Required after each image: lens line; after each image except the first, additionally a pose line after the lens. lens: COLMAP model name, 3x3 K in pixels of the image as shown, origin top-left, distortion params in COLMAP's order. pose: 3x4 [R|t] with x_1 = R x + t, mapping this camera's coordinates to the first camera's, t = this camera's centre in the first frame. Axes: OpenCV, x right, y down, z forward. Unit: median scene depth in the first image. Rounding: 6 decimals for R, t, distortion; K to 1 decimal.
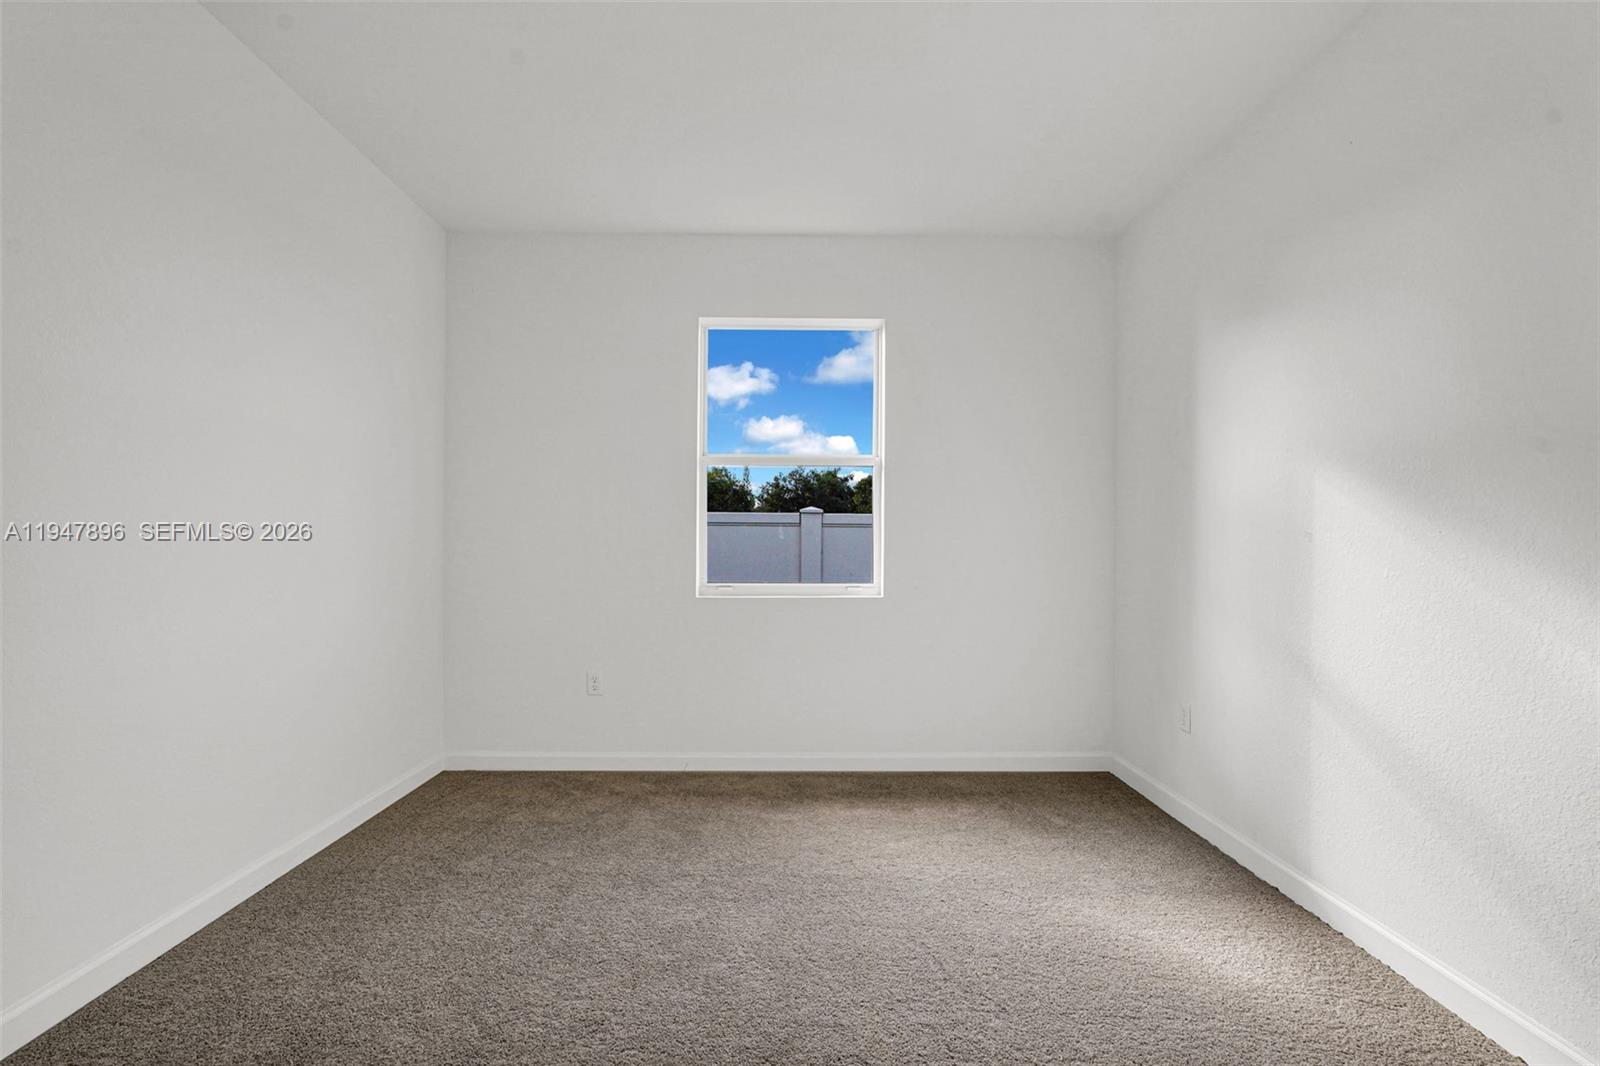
lens RADIAL K [[739.6, 0, 802.0], [0, 739.6, 548.1], [0, 0, 1]] dist [-0.014256, 0.003911]
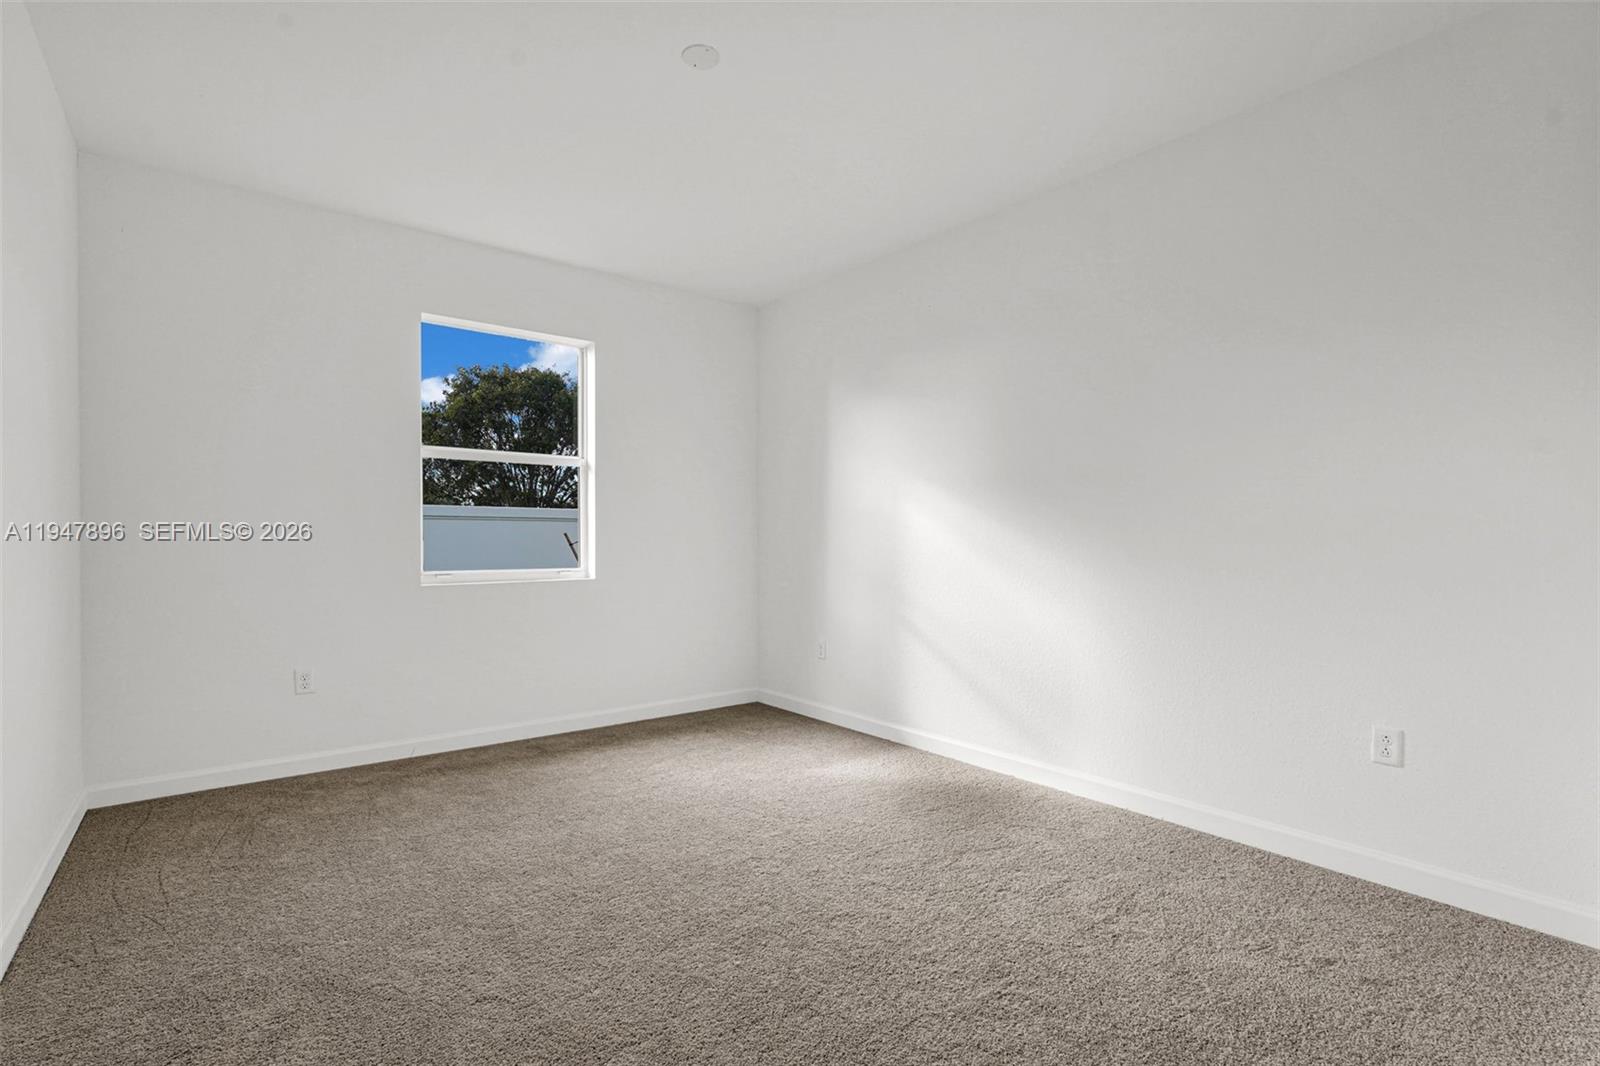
lens RADIAL K [[739.6, 0, 802.0], [0, 739.6, 548.1], [0, 0, 1]] dist [-0.014256, 0.003911]
pose [[0.793389, -0.013249, 0.608571, -0.379214], [0.008466, 0.999907, 0.010731, 0.008633], [-0.608656, -0.003362, 0.793427, -0.145577]]
